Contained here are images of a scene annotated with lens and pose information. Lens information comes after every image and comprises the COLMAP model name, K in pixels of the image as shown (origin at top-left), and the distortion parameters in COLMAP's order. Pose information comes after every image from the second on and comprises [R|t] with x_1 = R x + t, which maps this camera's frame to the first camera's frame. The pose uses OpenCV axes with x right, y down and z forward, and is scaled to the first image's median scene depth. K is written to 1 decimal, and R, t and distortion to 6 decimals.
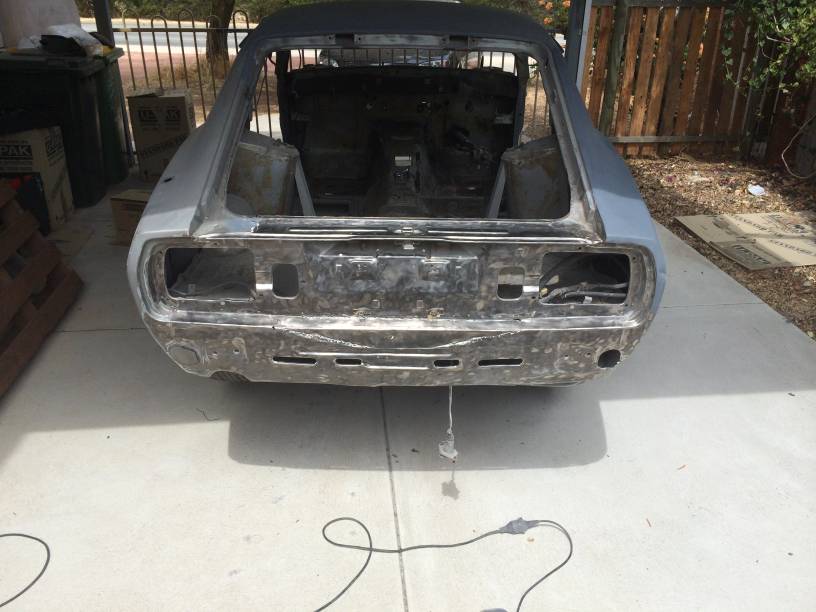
lens RADIAL K [[717.6, 0, 407.2], [0, 717.6, 304.2], [0, 0, 1]] dist [0.061084, -0.096455]
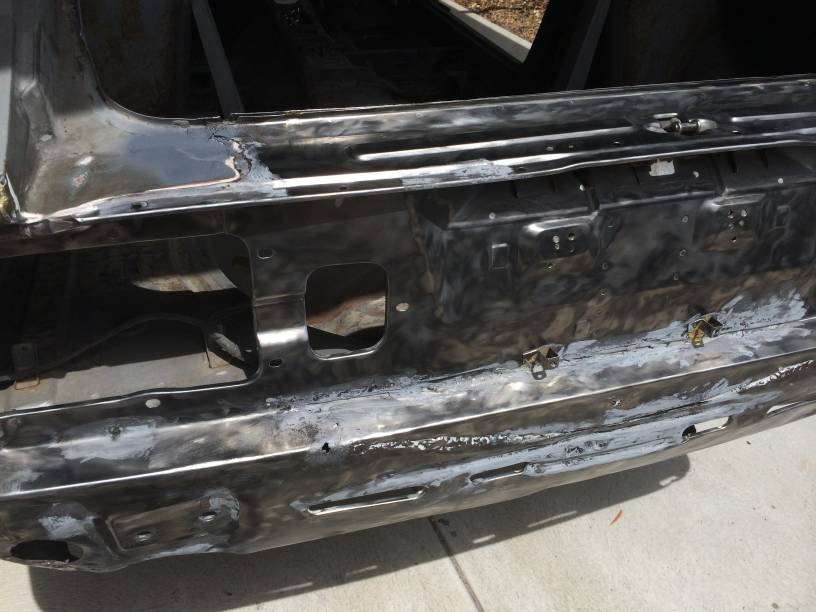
lens RADIAL K [[717.6, 0, 410.3], [0, 717.6, 308.8], [0, 0, 1]] dist [0.061084, -0.096455]
pose [[0.949232, -0.160055, 0.270816, -0.231546], [0.105828, 0.973186, 0.204228, -0.098514], [-0.296242, -0.165200, 0.940718, 0.678562]]
